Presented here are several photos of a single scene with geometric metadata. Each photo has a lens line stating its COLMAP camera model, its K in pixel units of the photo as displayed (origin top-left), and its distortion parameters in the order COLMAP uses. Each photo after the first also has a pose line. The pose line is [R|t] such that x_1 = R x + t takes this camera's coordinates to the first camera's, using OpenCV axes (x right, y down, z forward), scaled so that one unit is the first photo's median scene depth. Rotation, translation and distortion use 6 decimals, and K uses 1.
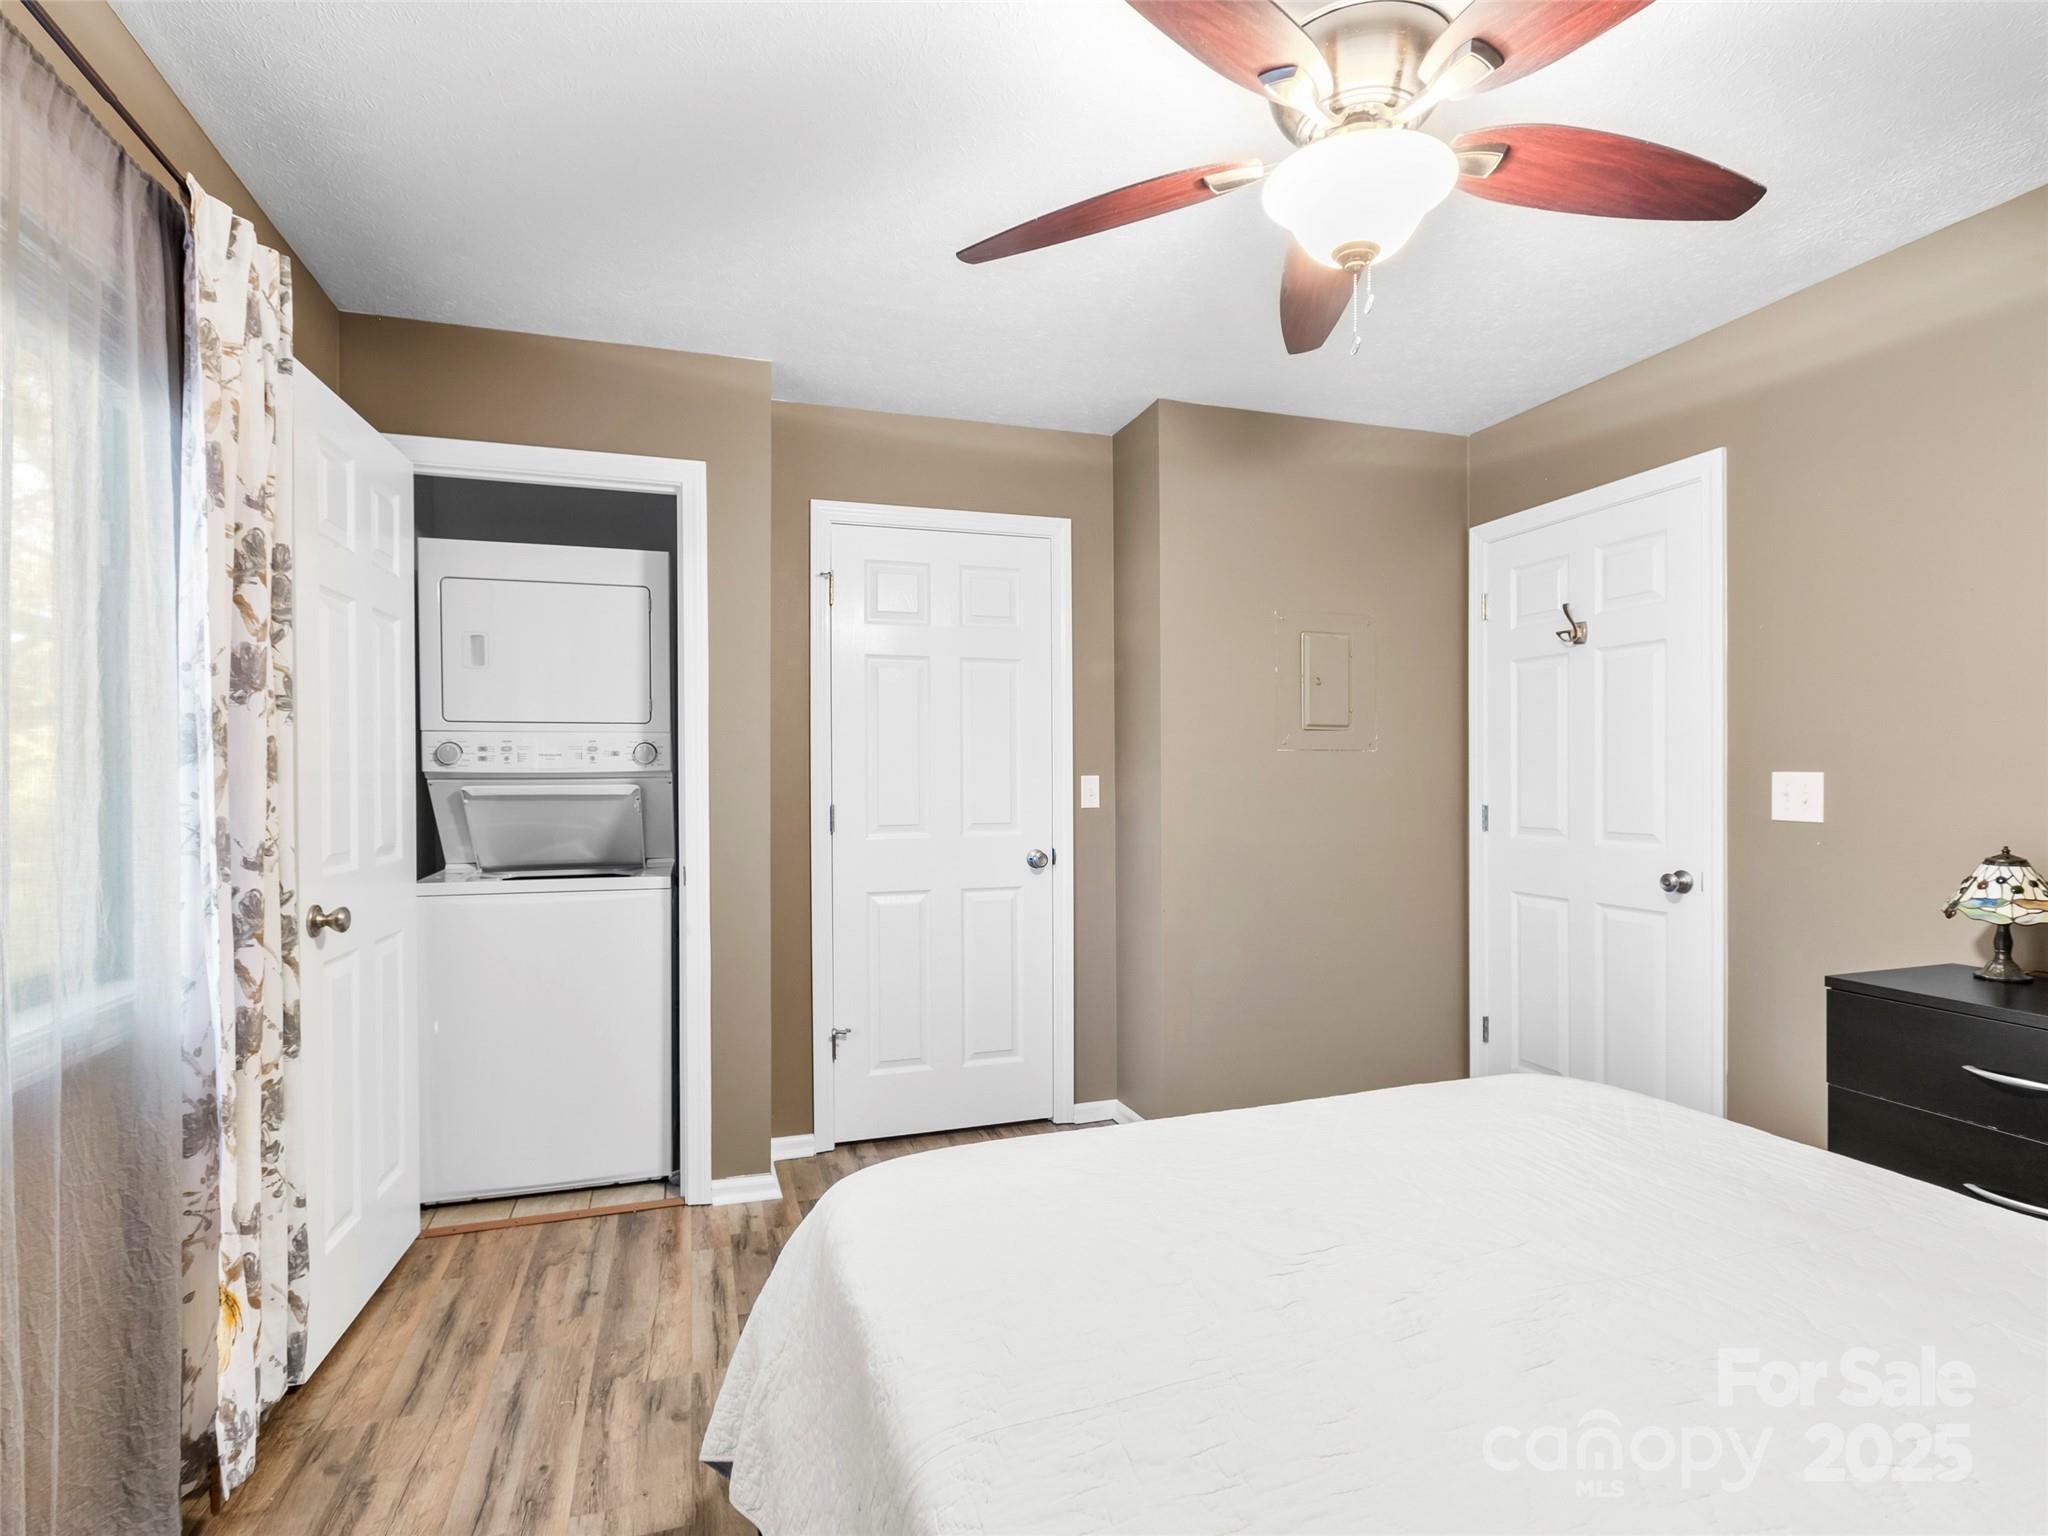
lens RADIAL K [[1038.1, 0, 1026.2], [0, 1038.1, 779.6], [0, 0, 1]] dist [-0.001519, -0.000354]
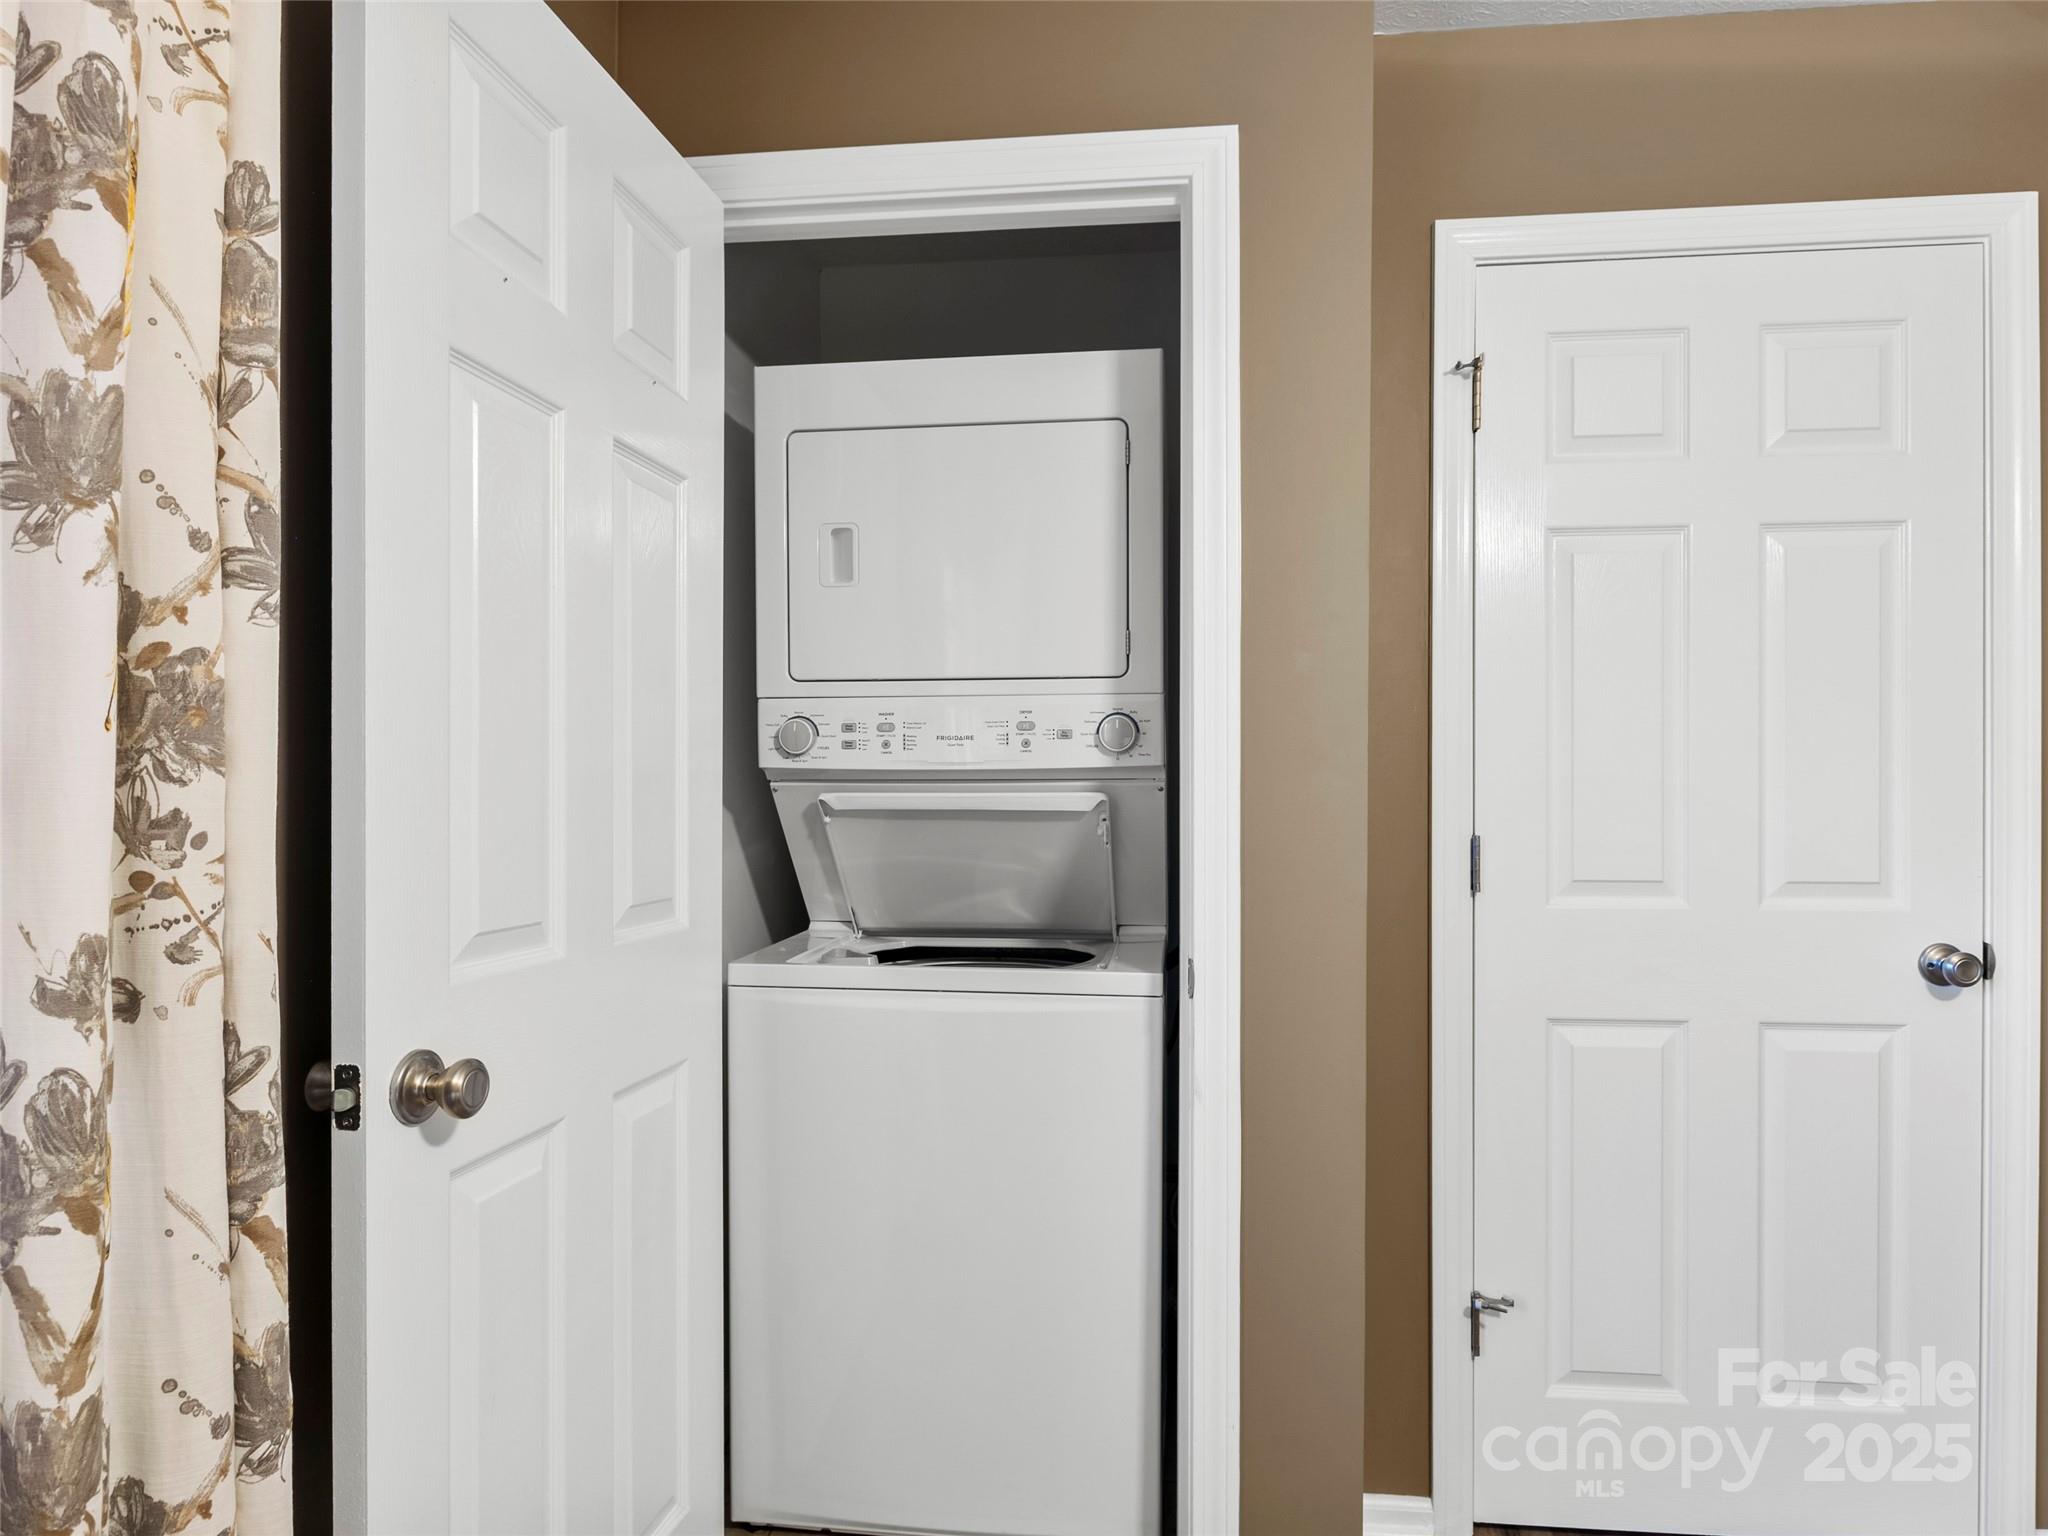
lens RADIAL K [[1250.8, 0, 1023.4], [0, 1250.8, 799.6], [0, 0, 1]] dist [-0.005688, -0.002162]
pose [[0.909812, 0.007145, -0.414959, -0.148119], [-0.005547, 0.999972, 0.005055, 0.005551], [0.414983, -0.002298, 0.909826, 0.405497]]
